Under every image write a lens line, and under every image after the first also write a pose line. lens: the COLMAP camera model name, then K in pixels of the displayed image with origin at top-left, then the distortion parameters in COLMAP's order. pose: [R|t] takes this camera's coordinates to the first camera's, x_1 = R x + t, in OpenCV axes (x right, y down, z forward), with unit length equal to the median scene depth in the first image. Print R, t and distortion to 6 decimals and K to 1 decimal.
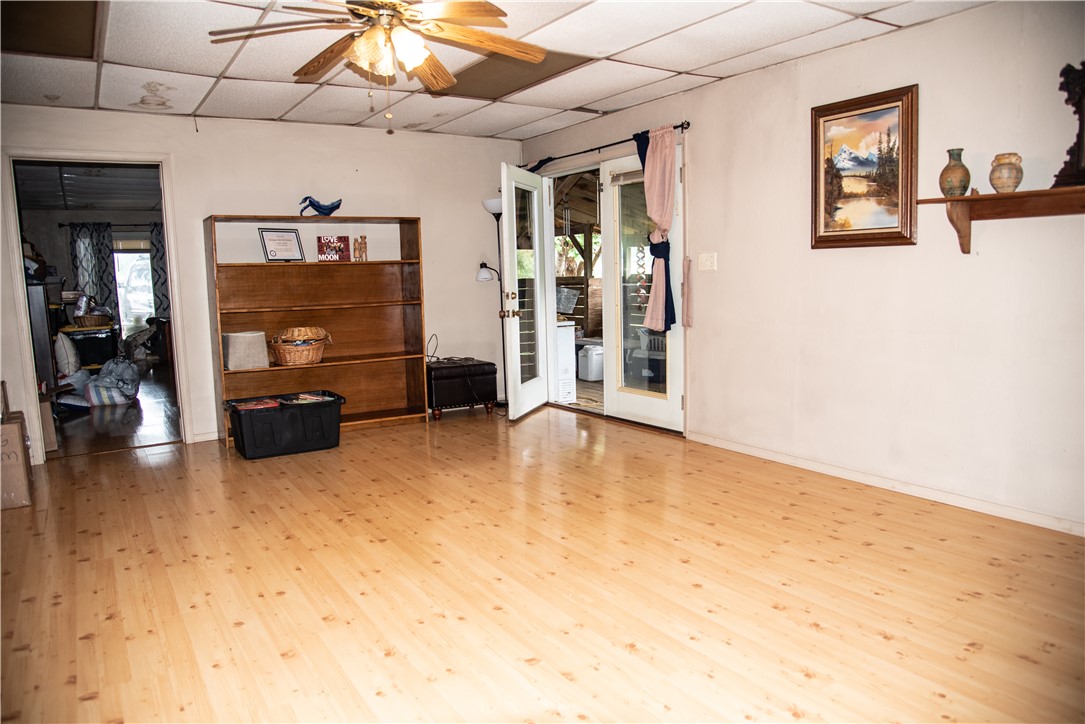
lens RADIAL K [[740.7, 0, 542.5], [0, 740.7, 362.0], [0, 0, 1]] dist [-0.091302, 0.045895]
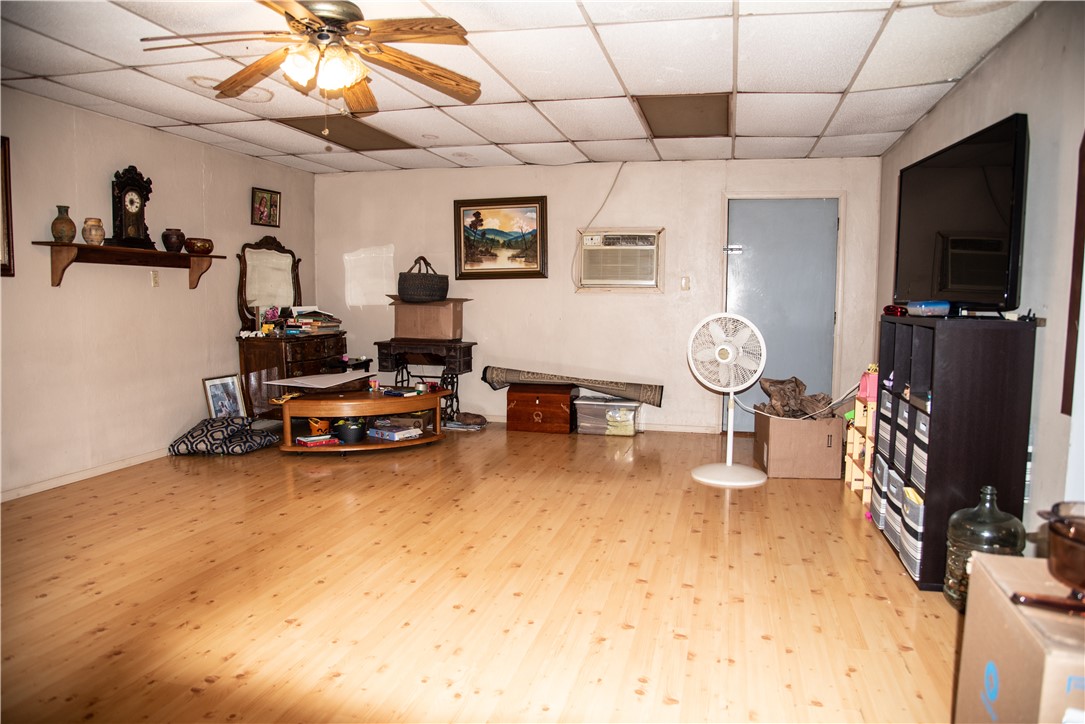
lens RADIAL K [[740.7, 0, 542.5], [0, 740.7, 362.0], [0, 0, 1]] dist [-0.091302, 0.045895]
pose [[-0.683502, -0.042645, 0.728702, -0.980762], [0.099653, 0.983494, 0.151027, -0.128223], [-0.723114, 0.175845, -0.667970, 1.293869]]
